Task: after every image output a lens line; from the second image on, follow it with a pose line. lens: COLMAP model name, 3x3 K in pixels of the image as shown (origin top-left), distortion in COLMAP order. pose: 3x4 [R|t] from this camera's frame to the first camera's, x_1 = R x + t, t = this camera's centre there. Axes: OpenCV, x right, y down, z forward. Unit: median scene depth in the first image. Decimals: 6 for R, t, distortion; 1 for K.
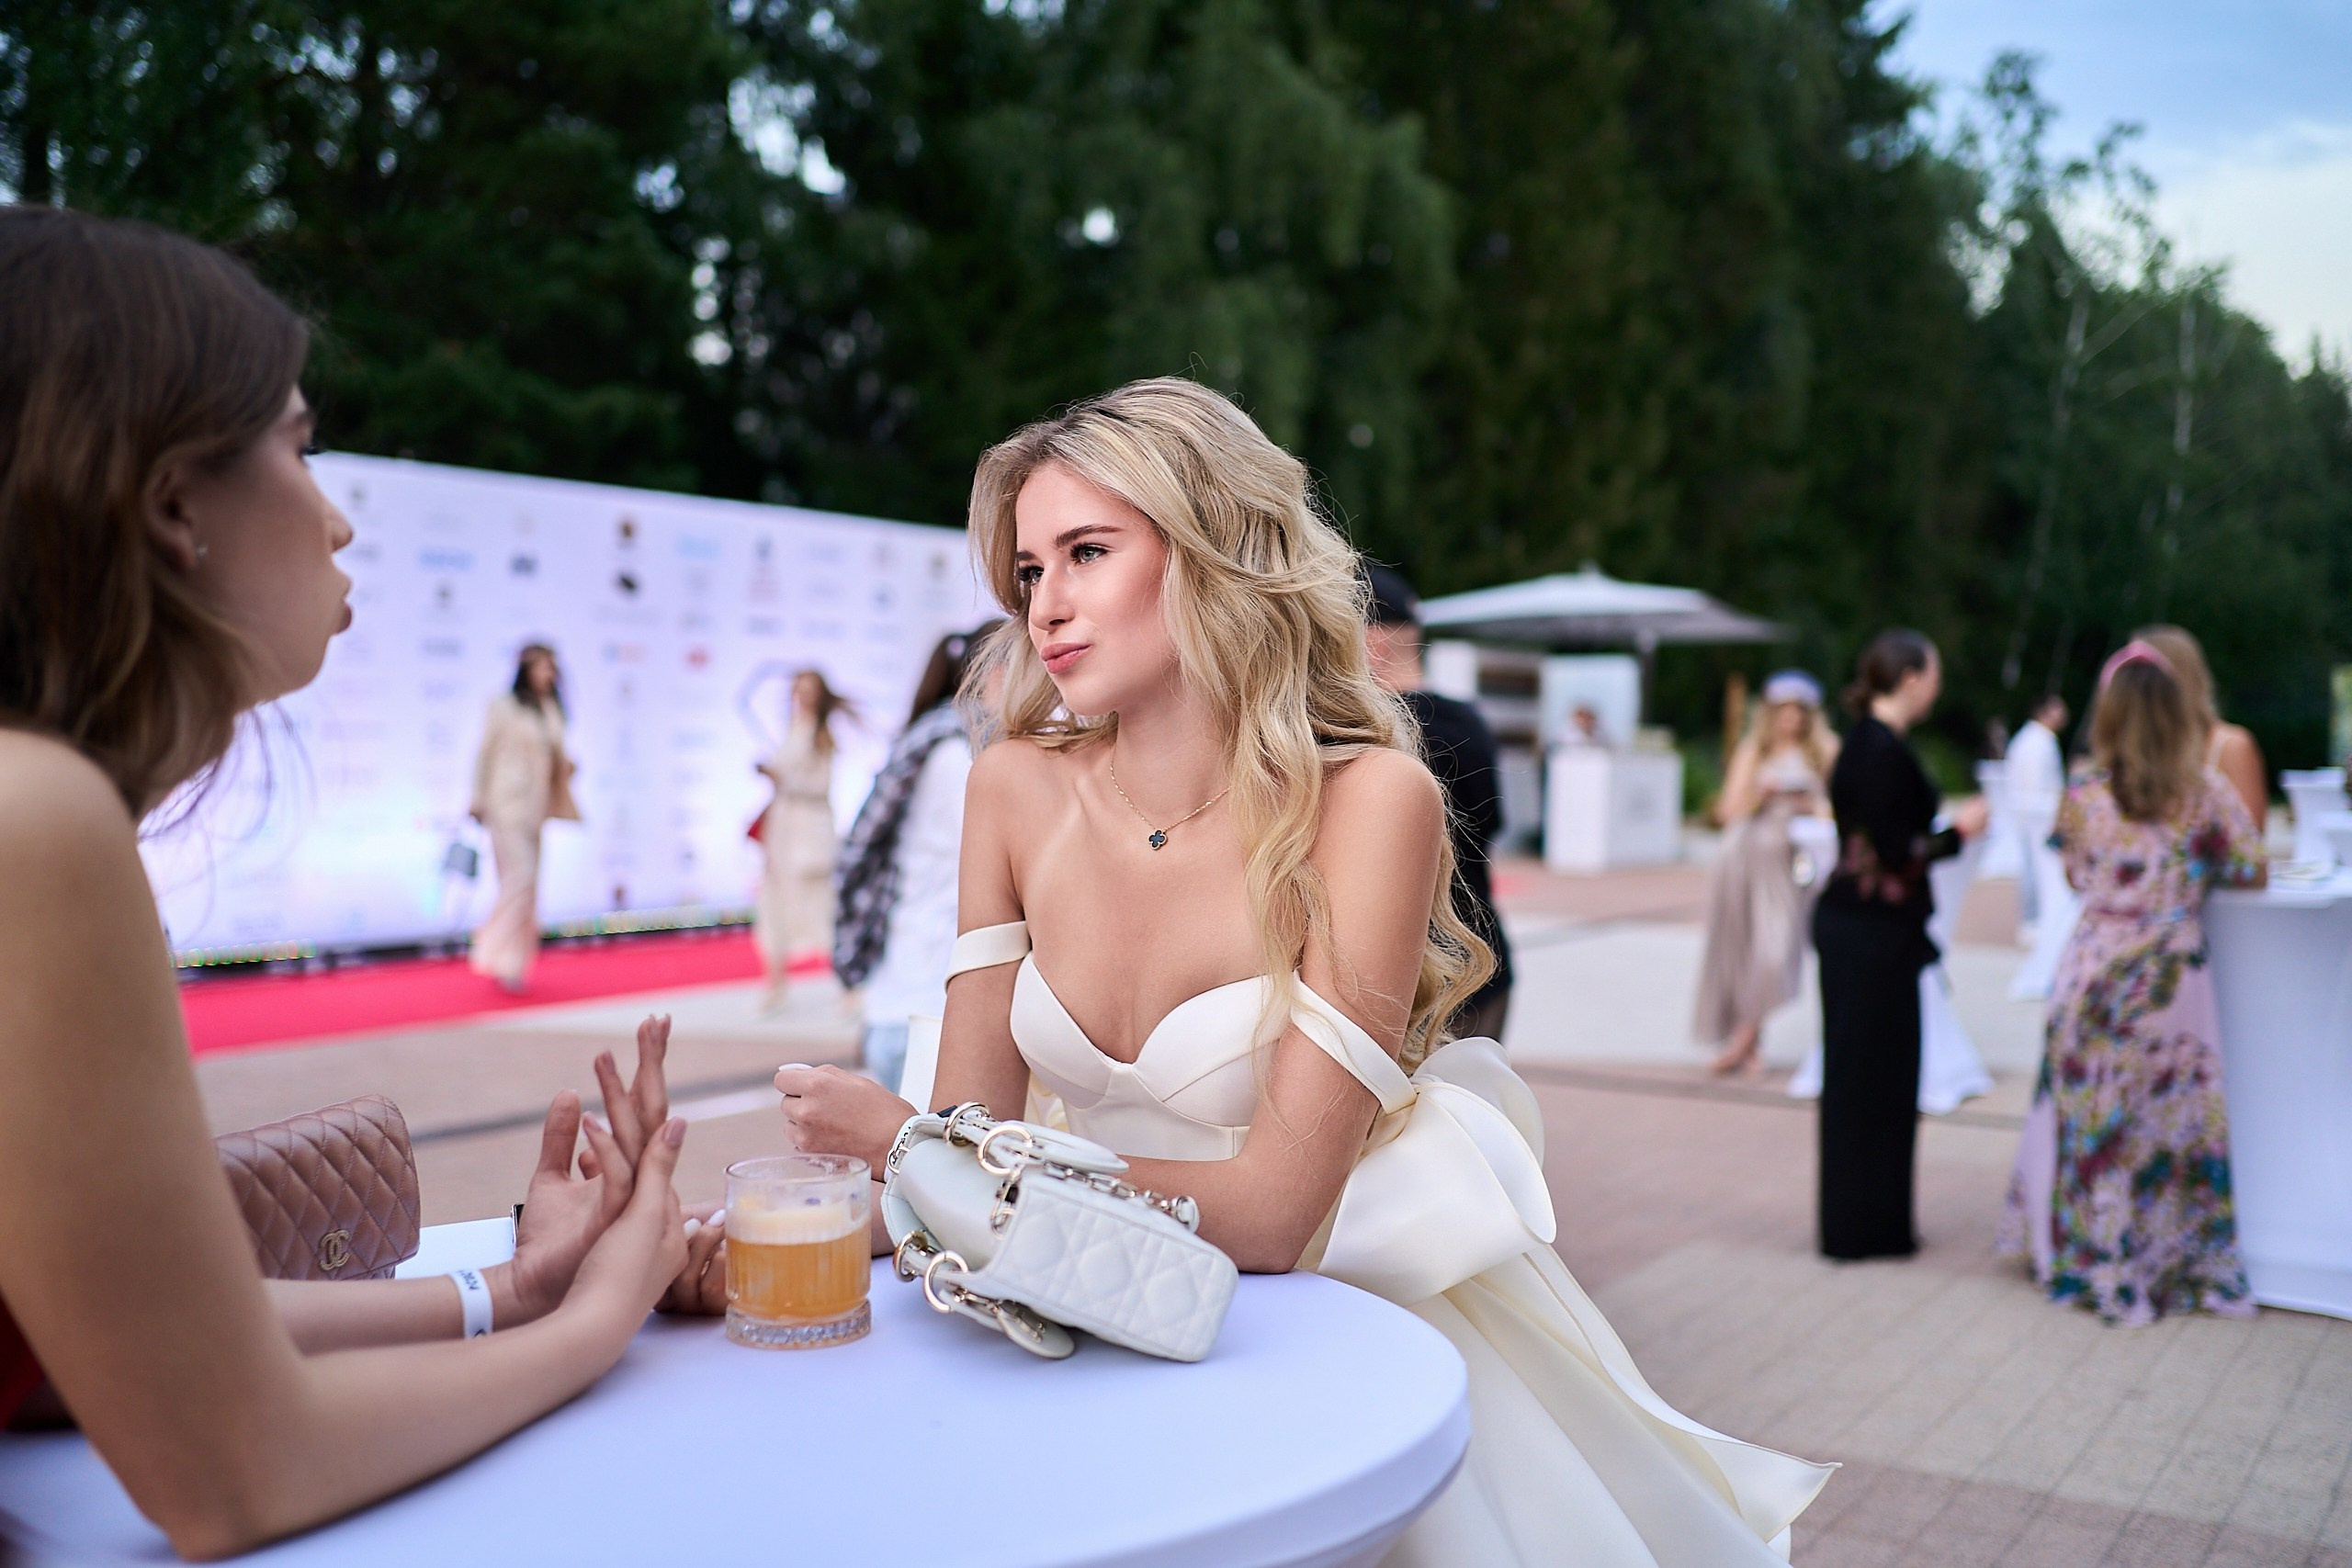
lens RADIAL K [[2440.6, 0, 1189.0], [0, 2440.6, 784.6], [0, 0, 1]] dist [0.081625, 0.000000]
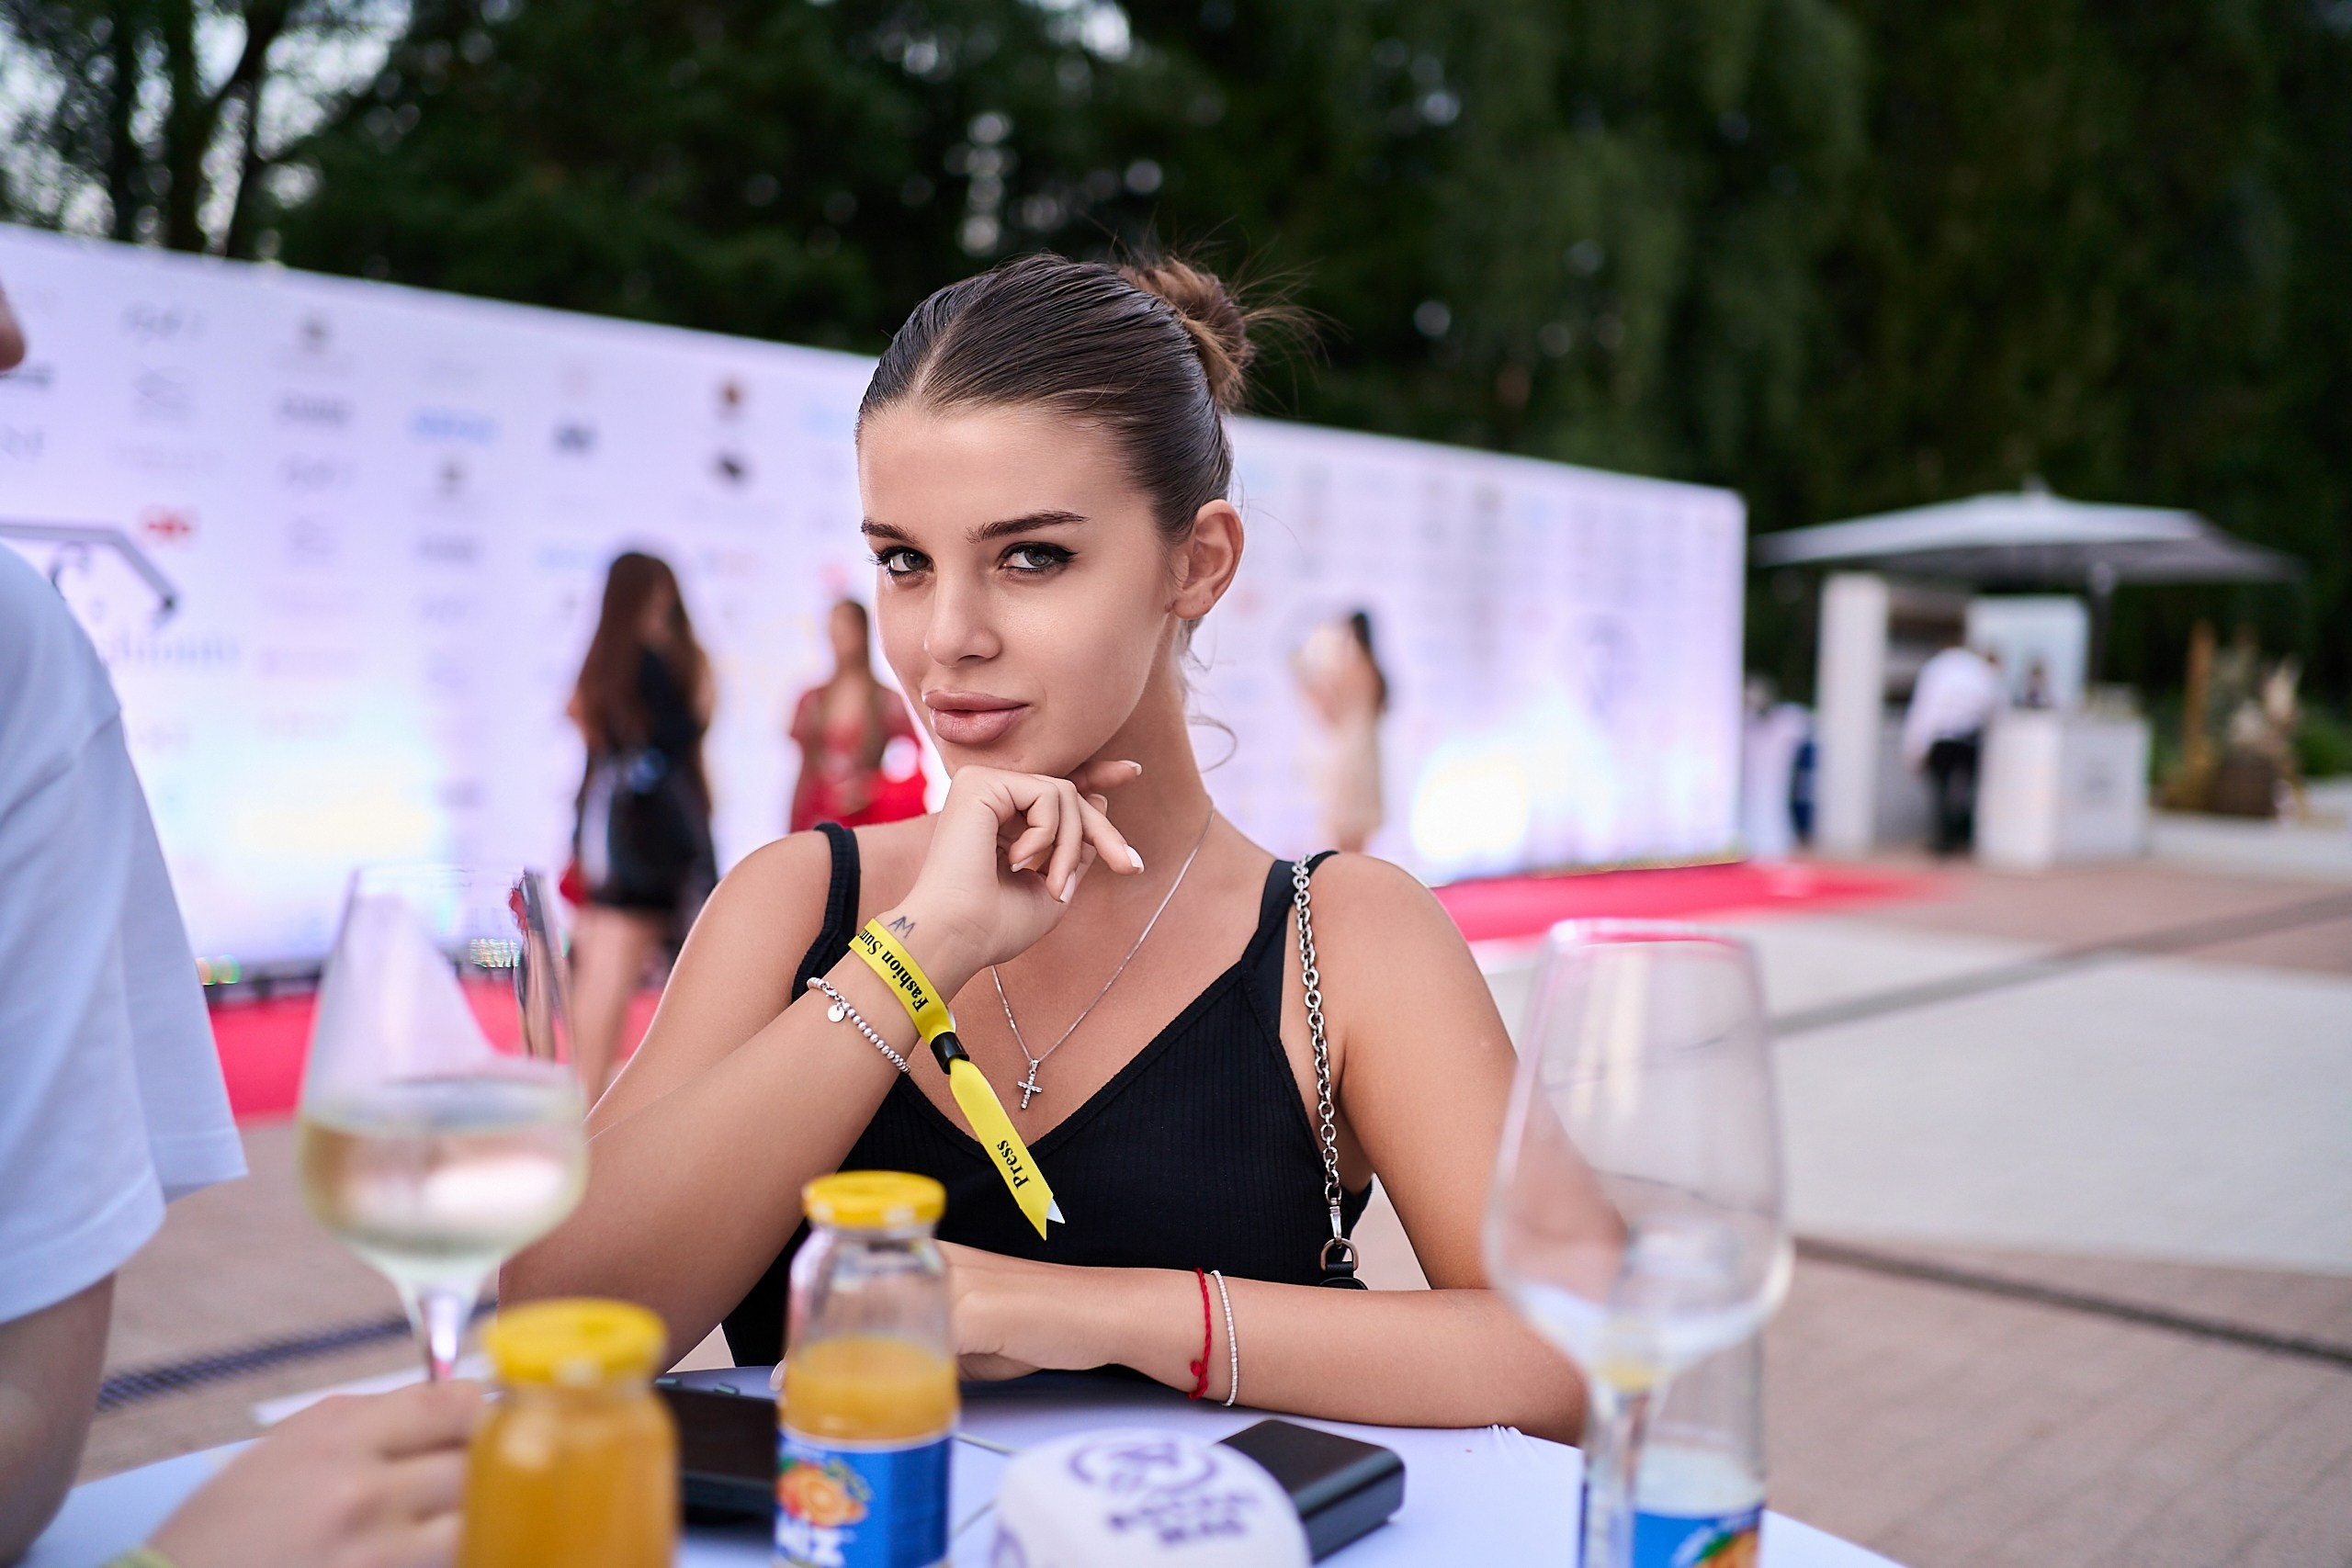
lens RADIAL K [[2440.6, 0, 1213.1], [0, 2440.6, 748.4], [0, 0, 1]] dist [0.081625, 0.000000]
pose [[0.990599, 0.015918, -0.135866, 0.008163], [-0.015502, 0.999871, 0.004123, -0.001952], [0.135914, -0.001978, 0.990719, 0.155403]]
